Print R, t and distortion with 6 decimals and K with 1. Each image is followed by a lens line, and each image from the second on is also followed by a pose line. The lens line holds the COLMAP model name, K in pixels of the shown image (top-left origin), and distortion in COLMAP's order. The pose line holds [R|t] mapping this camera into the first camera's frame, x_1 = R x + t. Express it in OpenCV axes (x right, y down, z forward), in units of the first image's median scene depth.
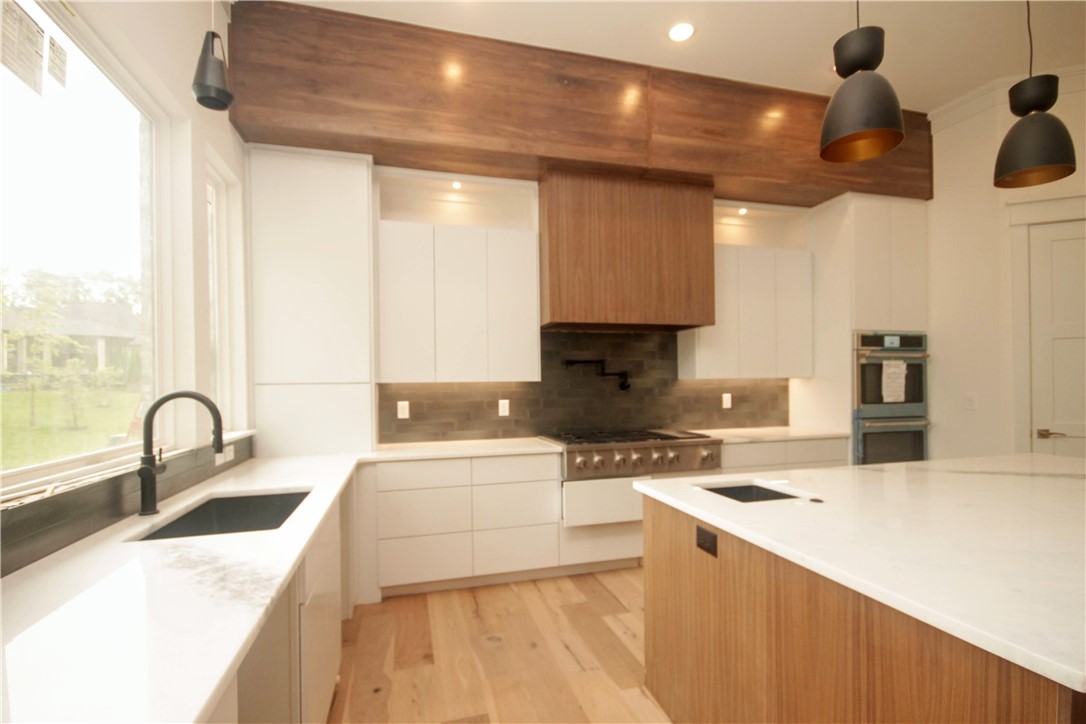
lens RADIAL K [[511.1, 0, 548.0], [0, 511.1, 383.9], [0, 0, 1]] dist [0.001976, -0.001040]
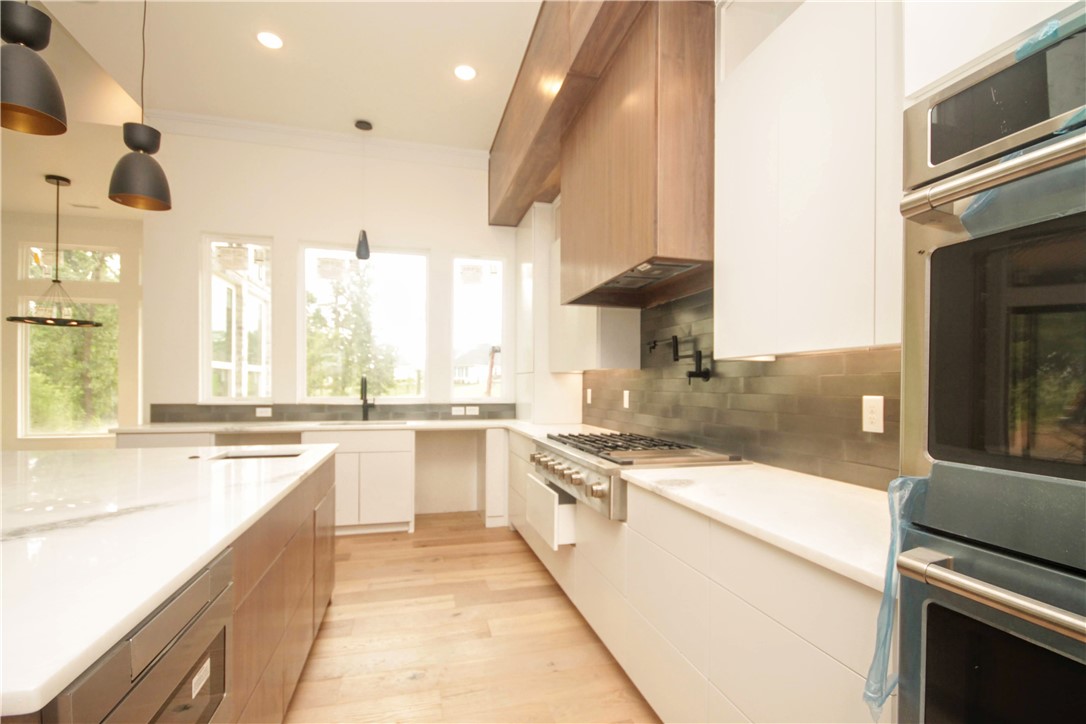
lens RADIAL K [[511.1, 0, 548.0], [0, 511.1, 383.9], [0, 0, 1]] dist [0.001976, -0.001040]
pose [[-0.008866, 0.010983, -0.999900, 0.843721], [-0.007874, 0.999908, 0.011053, 0.010653], [0.999930, 0.007971, -0.008779, 0.888634]]
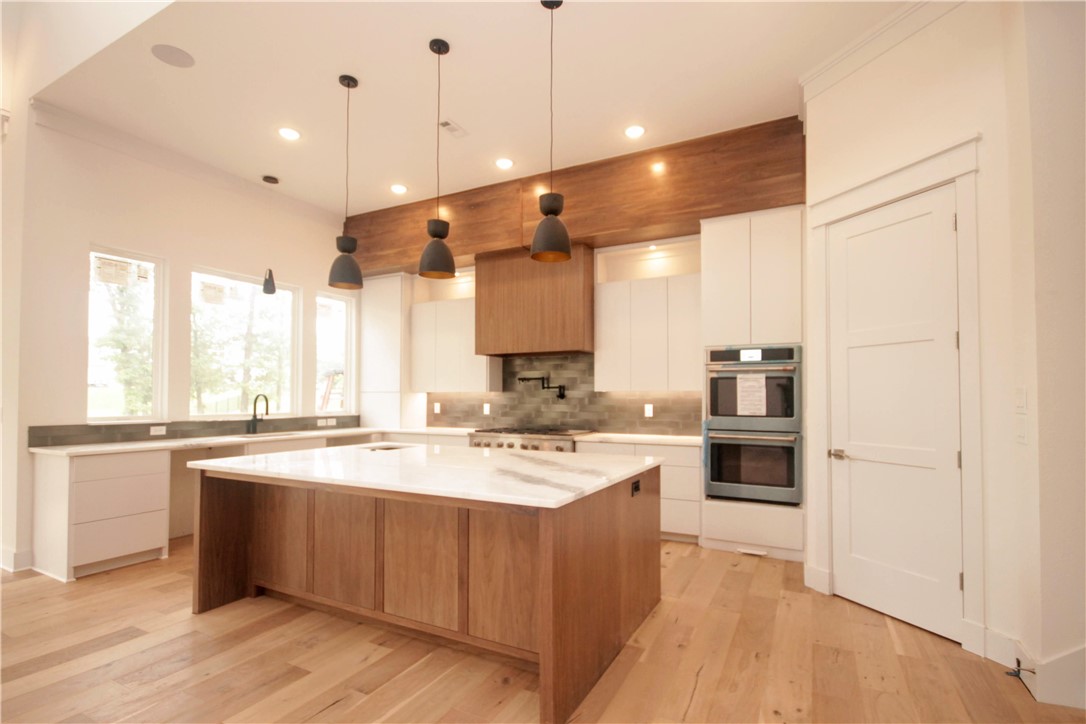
lens RADIAL K [[511.1, 0, 548.0], [0, 511.1, 383.9], [0, 0, 1]] dist [0.001976, -0.001040]
pose [[0.728421, -0.004016, -0.685118, 1.137187], [-0.012362, 0.999743, -0.019003, -0.002572], [0.685018, 0.022312, 0.728184, -0.004015]]
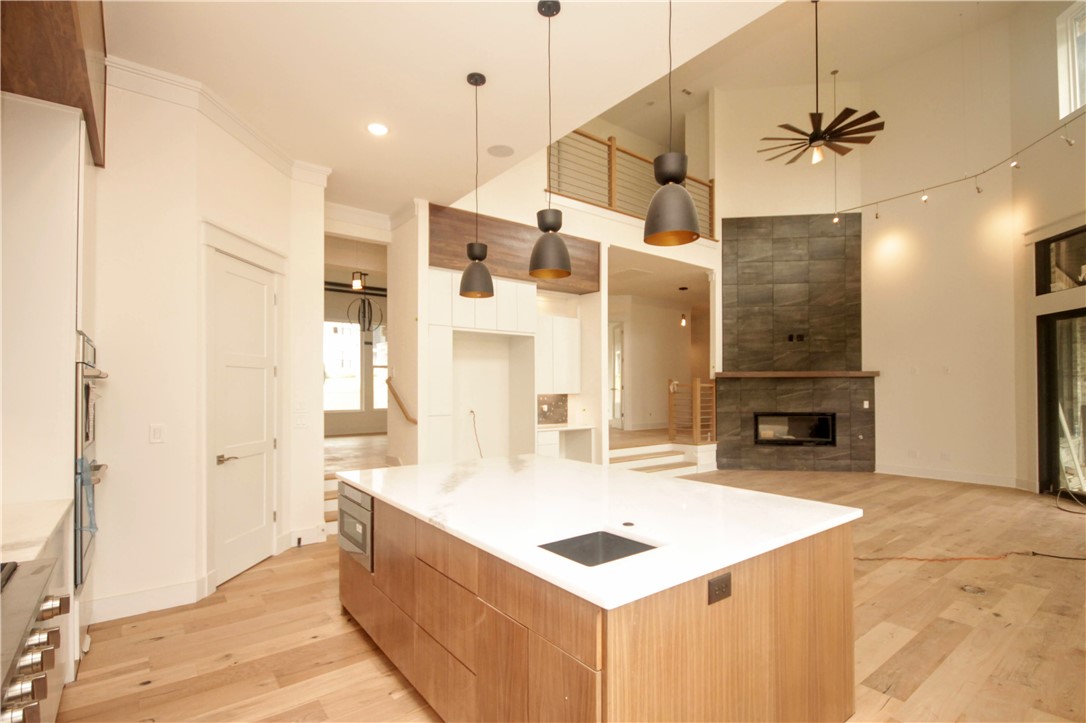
lens RADIAL K [[511.1, 0, 548.0], [0, 511.1, 383.4], [0, 0, 1]] dist [0.001976, -0.001040]
pose [[-0.379131, 0.023645, 0.925041, -0.201399], [0.009432, 0.999720, -0.021688, -0.024302], [-0.925295, 0.000503, -0.379248, 0.736598]]
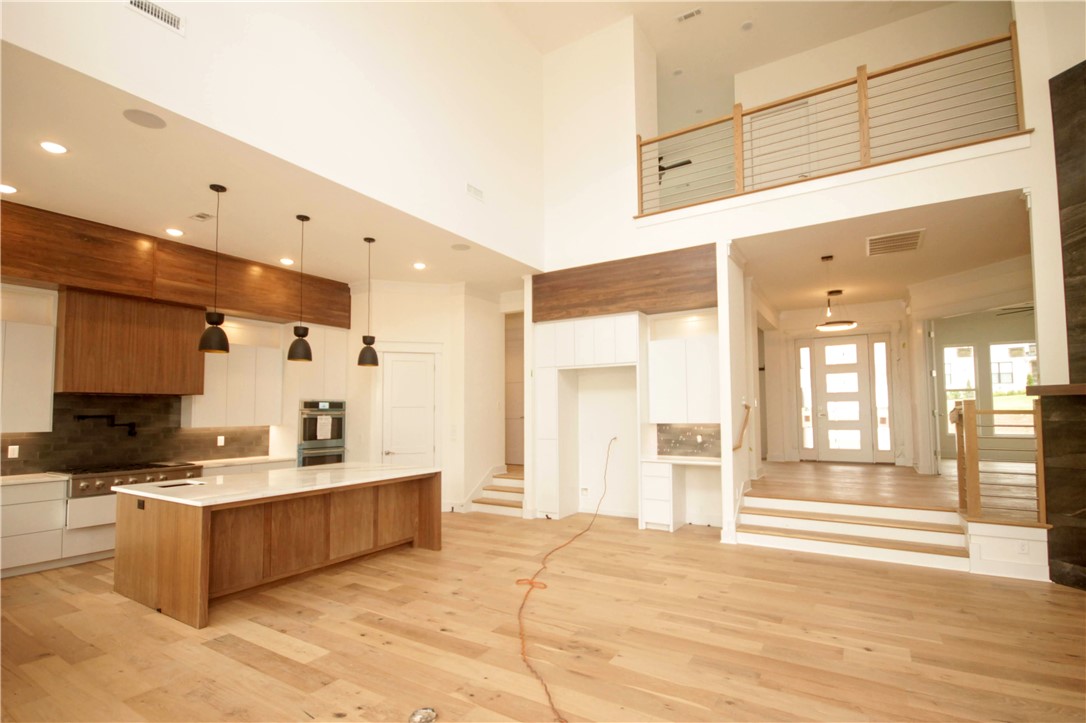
lens RADIAL K [[512.8, 0, 548.3], [0, 512.8, 384.2], [0, 0, 1]] dist [0.014171, -0.011795]
pose [[0.734415, 0.045011, 0.677207, 0.023663], [-0.001236, 0.997886, -0.064984, -0.043415], [-0.678700, 0.046888, 0.732918, -0.925307]]
